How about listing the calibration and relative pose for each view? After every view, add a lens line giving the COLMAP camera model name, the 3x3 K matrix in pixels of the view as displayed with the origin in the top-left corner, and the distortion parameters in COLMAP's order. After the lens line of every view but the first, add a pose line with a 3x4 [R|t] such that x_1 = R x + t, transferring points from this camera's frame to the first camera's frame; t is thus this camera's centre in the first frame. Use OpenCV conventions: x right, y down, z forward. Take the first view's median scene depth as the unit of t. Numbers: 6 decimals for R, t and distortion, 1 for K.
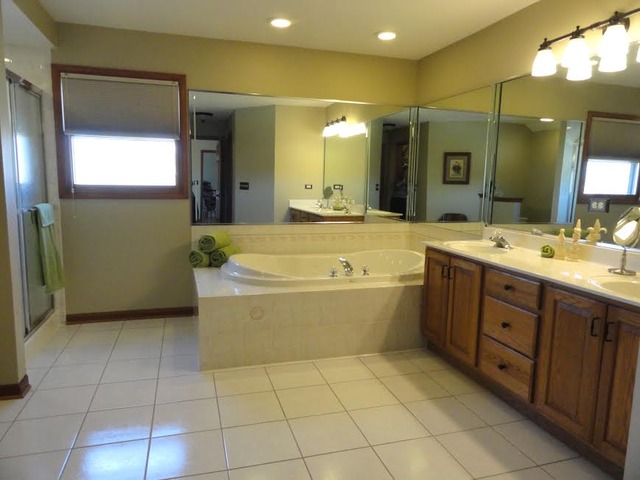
lens RADIAL K [[449.0, 0, 320.0], [0, 449.0, 240.0], [0, 0, 1]] dist [-0.001365, -0.003335]
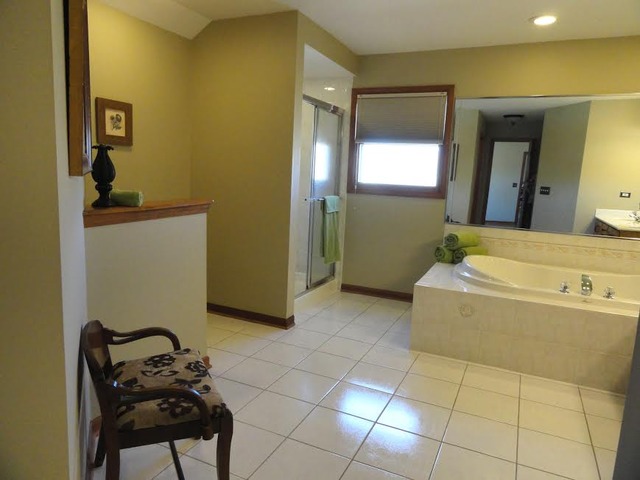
lens RADIAL K [[449.0, 0, 320.0], [0, 449.0, 240.0], [0, 0, 1]] dist [-0.001365, -0.003335]
pose [[0.740596, 0.115941, -0.661873, 0.235928], [-0.119067, 0.992058, 0.040551, -0.001279], [0.661317, 0.048776, 0.748519, -0.009268]]
